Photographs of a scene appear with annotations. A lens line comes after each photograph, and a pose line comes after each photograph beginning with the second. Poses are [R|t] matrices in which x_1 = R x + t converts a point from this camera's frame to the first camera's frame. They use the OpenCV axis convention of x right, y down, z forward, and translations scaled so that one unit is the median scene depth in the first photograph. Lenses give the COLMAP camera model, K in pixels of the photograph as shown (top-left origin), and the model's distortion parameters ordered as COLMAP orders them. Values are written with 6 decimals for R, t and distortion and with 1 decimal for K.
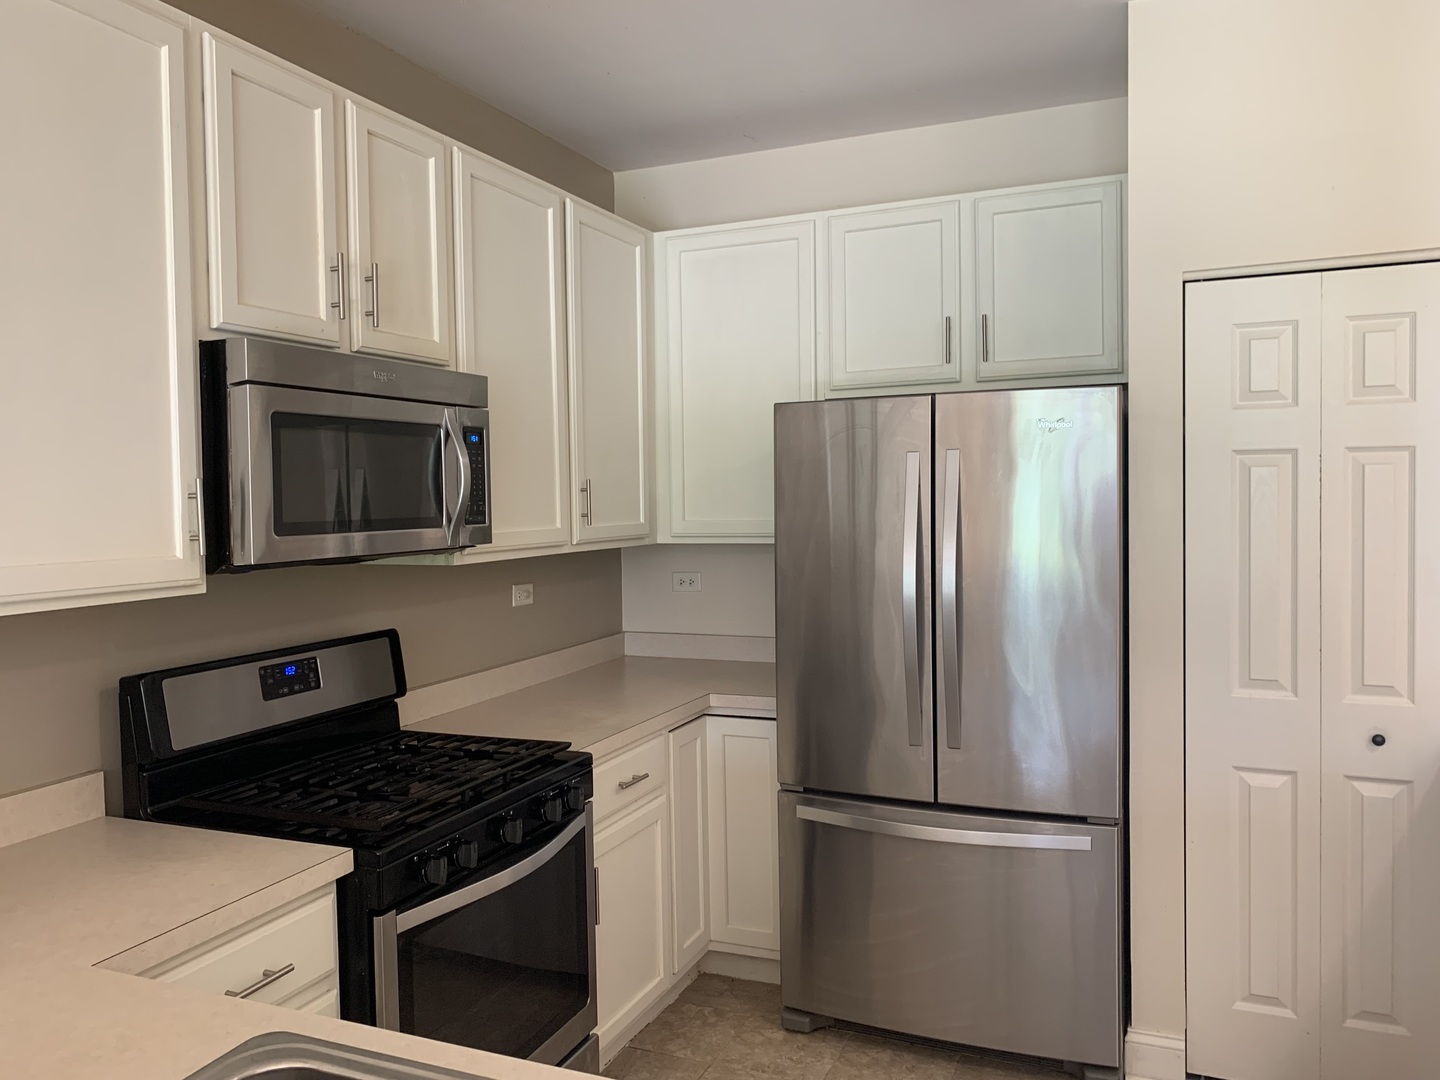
lens RADIAL K [[1101.0, 0, 696.2], [0, 1101.0, 527.7], [0, 0, 1]] dist [0.081289, -0.136694]
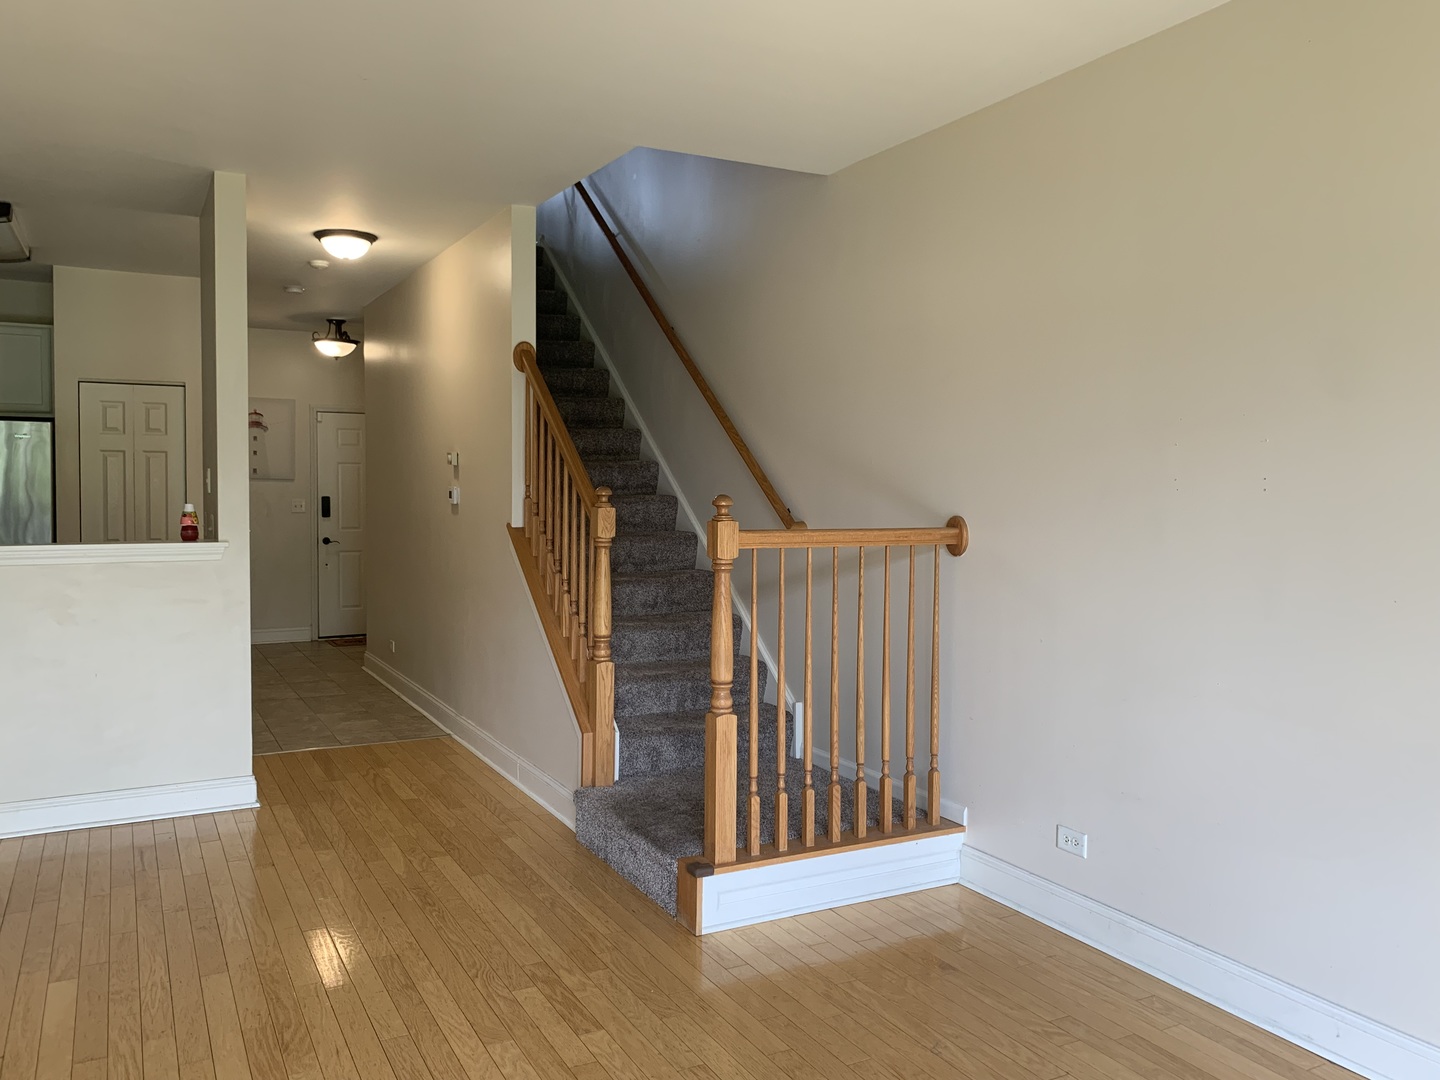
lens RADIAL K [[1108.7, 0, 713.8], [0, 1108.7, 519.9], [0, 0, 1]] dist [0.077710, -0.148715]
pose [[0.609762, -0.008854, 0.792535, -0.675806], [0.010358, 0.999941, 0.003201, 0.094250], [-0.792517, 0.006257, 0.609818, -1.633099]]
